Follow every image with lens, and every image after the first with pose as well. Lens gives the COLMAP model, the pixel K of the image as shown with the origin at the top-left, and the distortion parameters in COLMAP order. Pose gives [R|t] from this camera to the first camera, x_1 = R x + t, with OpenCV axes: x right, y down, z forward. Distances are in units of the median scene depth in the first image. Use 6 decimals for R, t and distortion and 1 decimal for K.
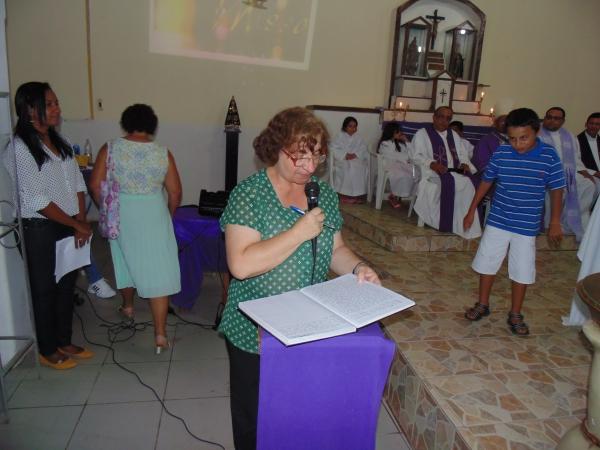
lens RADIAL K [[446.6, 0, 300.8], [0, 446.6, 221.0], [0, 0, 1]] dist [0.002794, -0.009198]
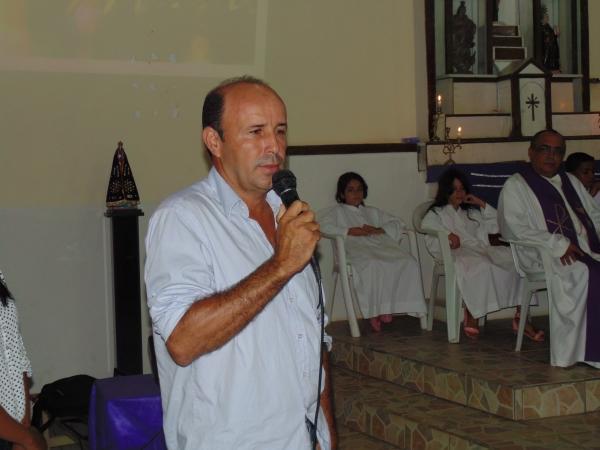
lens RADIAL K [[1030.2, 0, 301.2], [0, 1030.2, 226.7], [0, 0, 1]] dist [0.035188, 0.000000]
pose [[0.985031, -0.094491, 0.144170, -0.126714], [0.116875, 0.980872, -0.155660, 0.005269], [-0.126704, 0.170179, 0.977233, -0.093847]]
